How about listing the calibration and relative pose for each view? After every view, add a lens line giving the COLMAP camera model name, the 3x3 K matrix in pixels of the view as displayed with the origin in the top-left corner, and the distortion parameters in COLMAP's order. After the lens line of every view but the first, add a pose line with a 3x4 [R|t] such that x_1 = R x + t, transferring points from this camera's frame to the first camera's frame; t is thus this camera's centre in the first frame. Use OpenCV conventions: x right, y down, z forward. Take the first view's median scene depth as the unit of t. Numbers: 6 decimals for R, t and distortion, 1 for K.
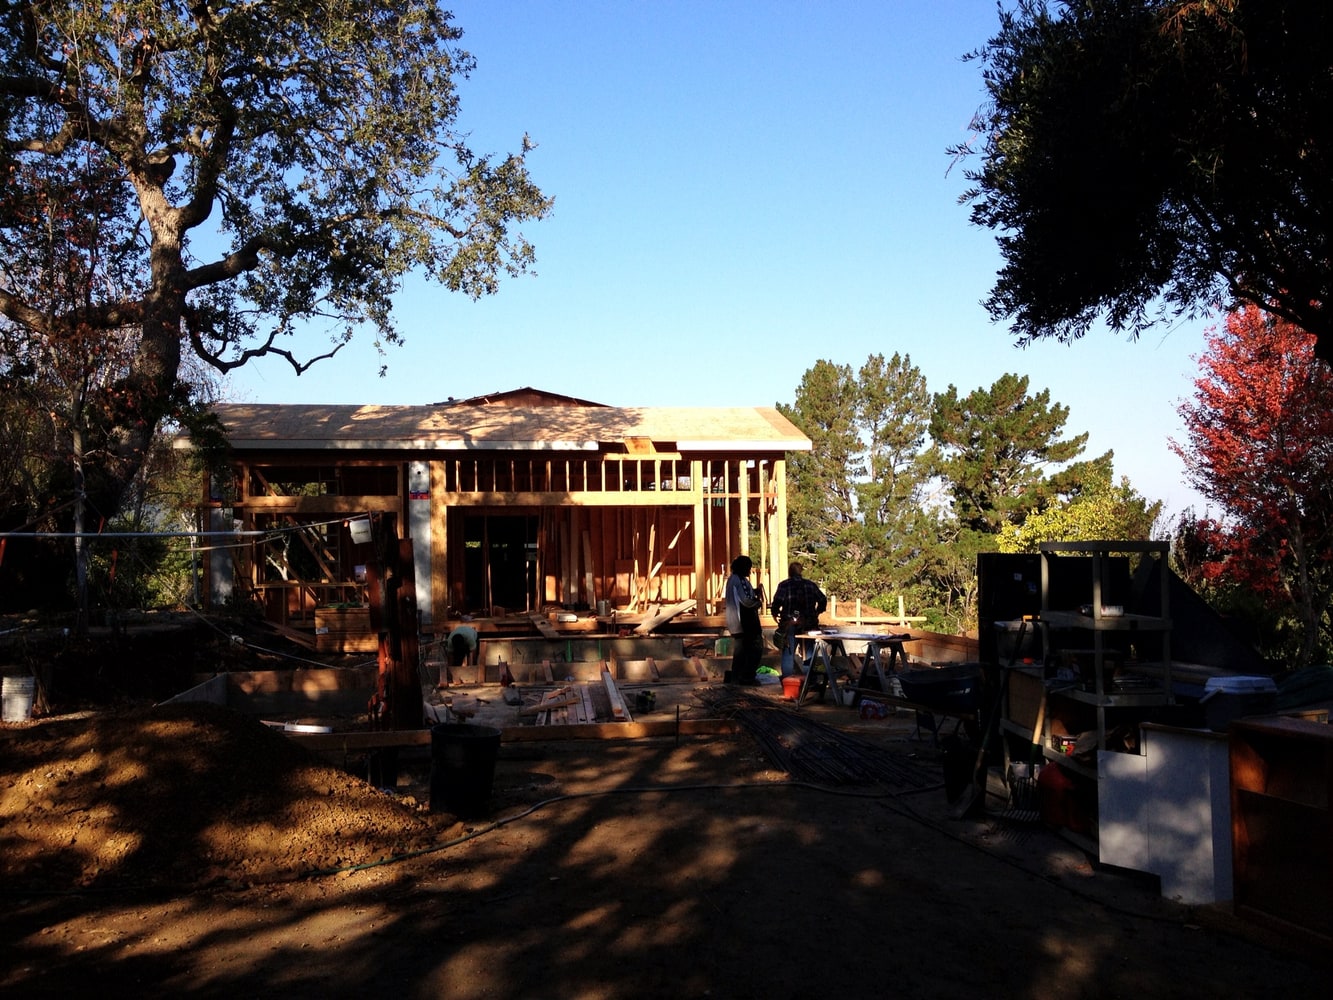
lens RADIAL K [[1344.3, 0, 666.5], [0, 1344.3, 500.0], [0, 0, 1]] dist [0.012462, 0.001423]
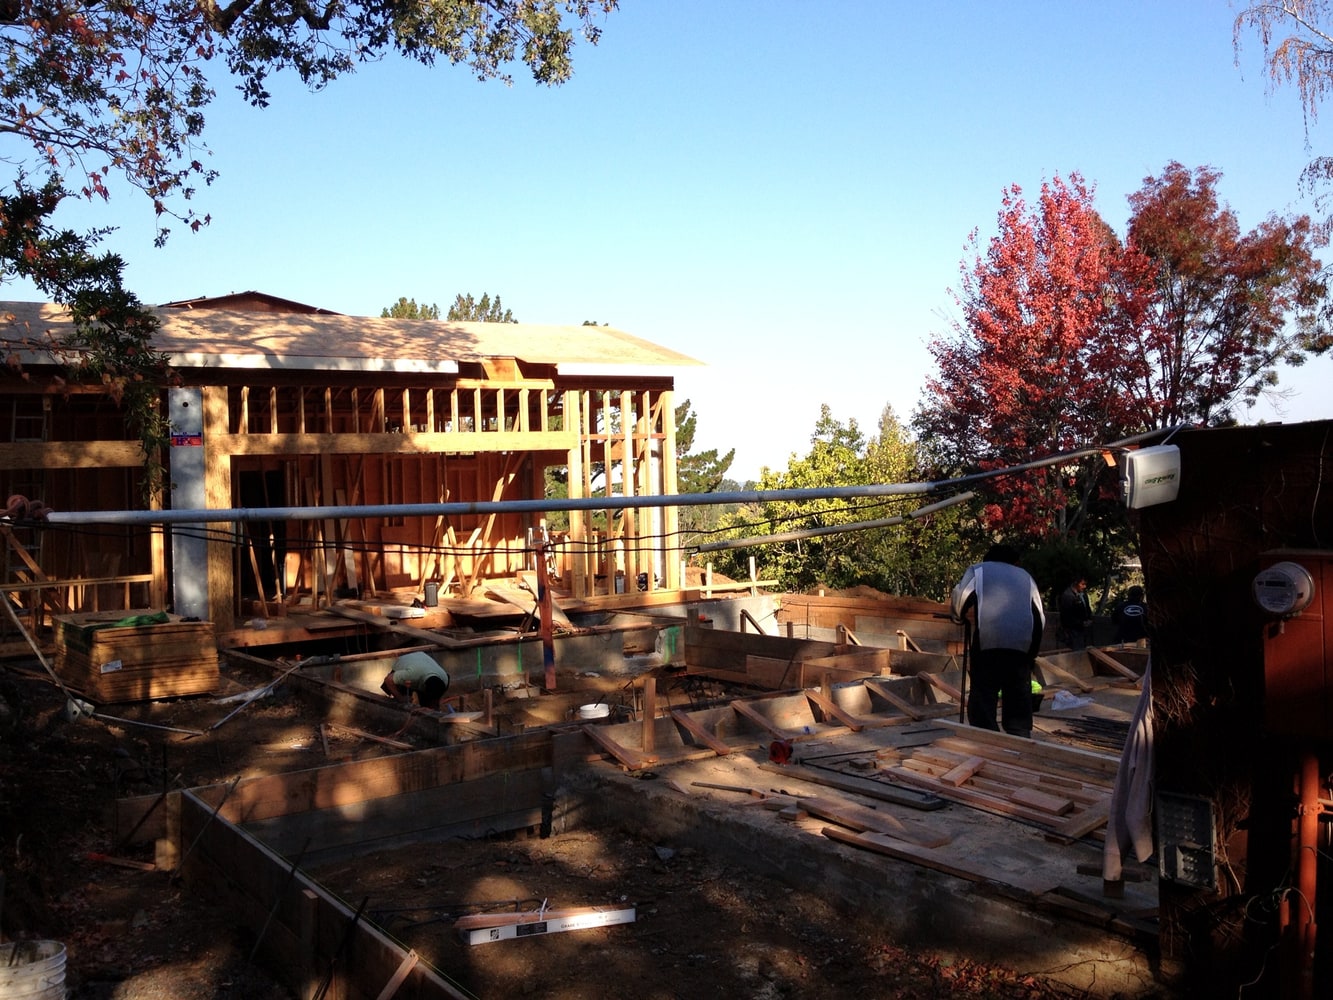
lens RADIAL K [[1266.1, 0, 666.5], [0, 1266.1, 500.0], [0, 0, 1]] dist [0.007000, -0.010724]
pose [[0.894197, -0.028935, 0.446738, -0.248112], [0.014442, 0.999254, 0.035813, 0.007167], [-0.447441, -0.025572, 0.893948, 0.348106]]
